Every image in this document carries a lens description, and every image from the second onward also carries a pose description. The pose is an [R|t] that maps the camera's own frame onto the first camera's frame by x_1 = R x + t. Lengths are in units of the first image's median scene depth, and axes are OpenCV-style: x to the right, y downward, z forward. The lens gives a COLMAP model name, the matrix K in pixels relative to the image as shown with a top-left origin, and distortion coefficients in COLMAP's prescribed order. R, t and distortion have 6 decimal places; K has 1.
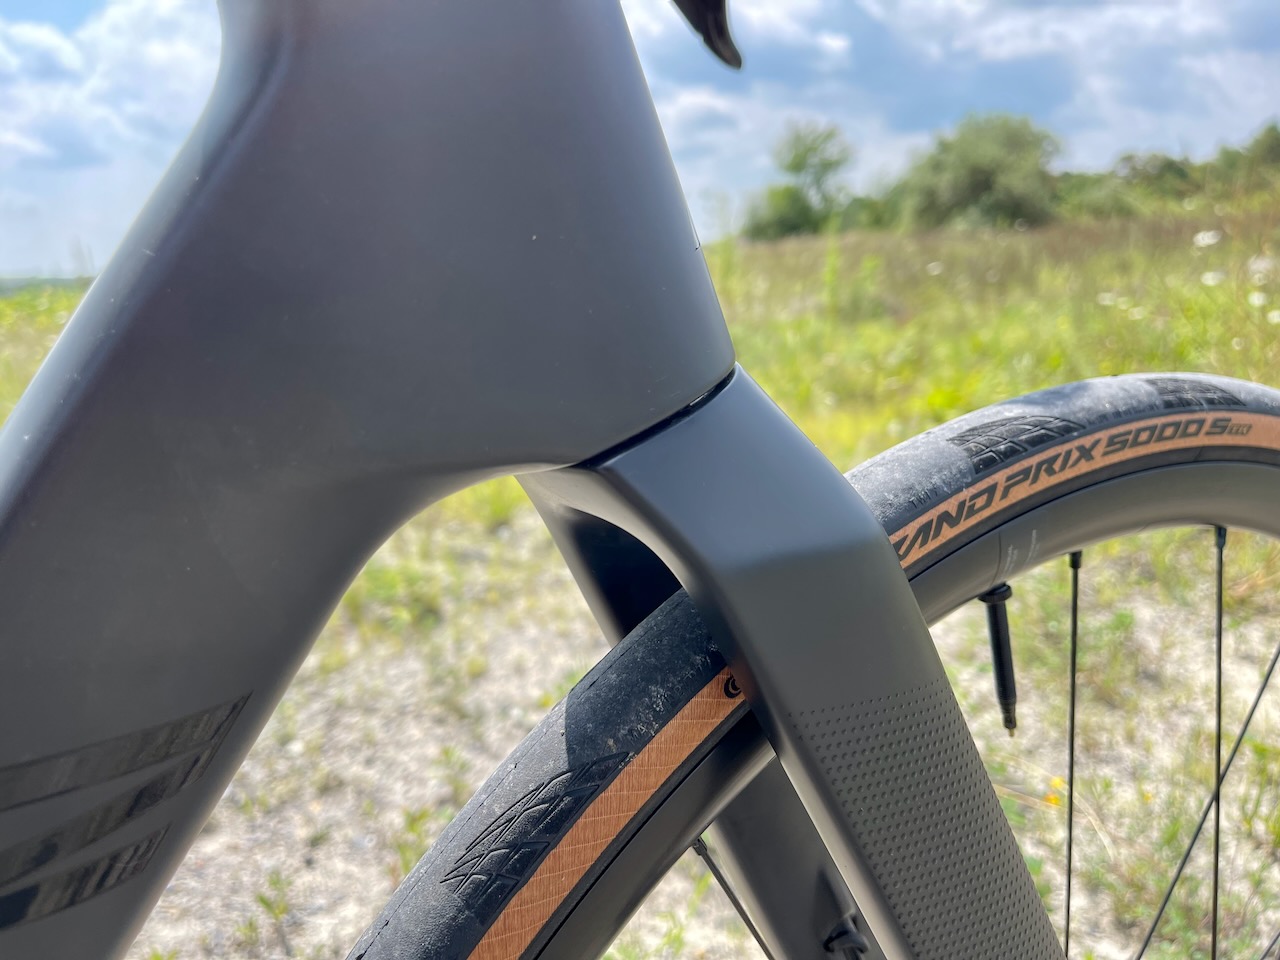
lens RADIAL K [[1010.6, 0, 609.5], [0, 1010.6, 491.8], [0, 0, 1]] dist [-0.001760, 0.005926]
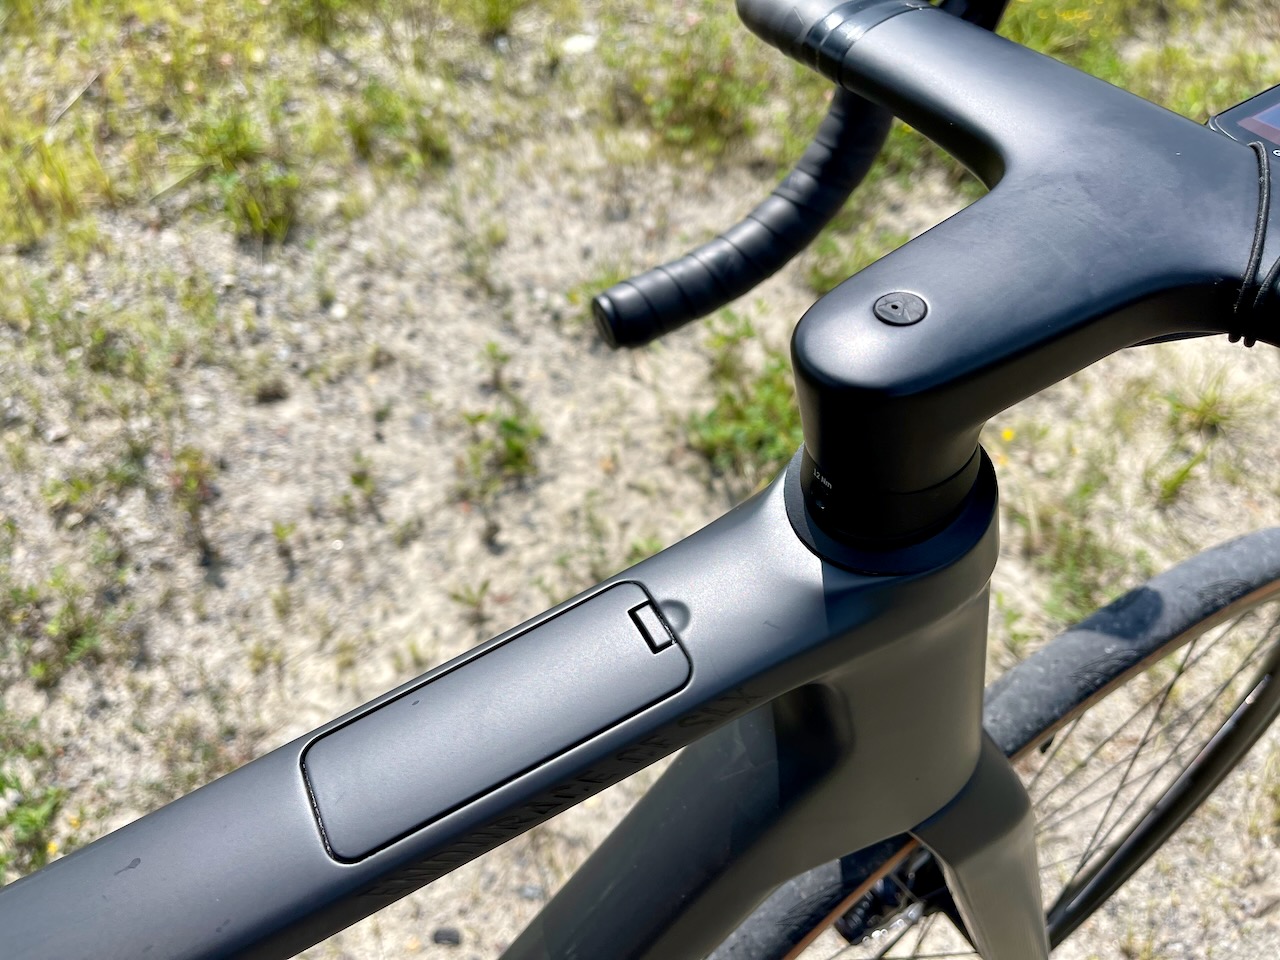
lens RADIAL K [[984.7, 0, 619.9], [0, 984.7, 496.7], [0, 0, 1]] dist [0.004761, -0.039785]
pose [[0.995078, 0.050014, 0.085551, -0.087740], [-0.088099, 0.841759, 0.532616, -0.175386], [-0.045375, -0.537531, 0.842022, -0.025476]]
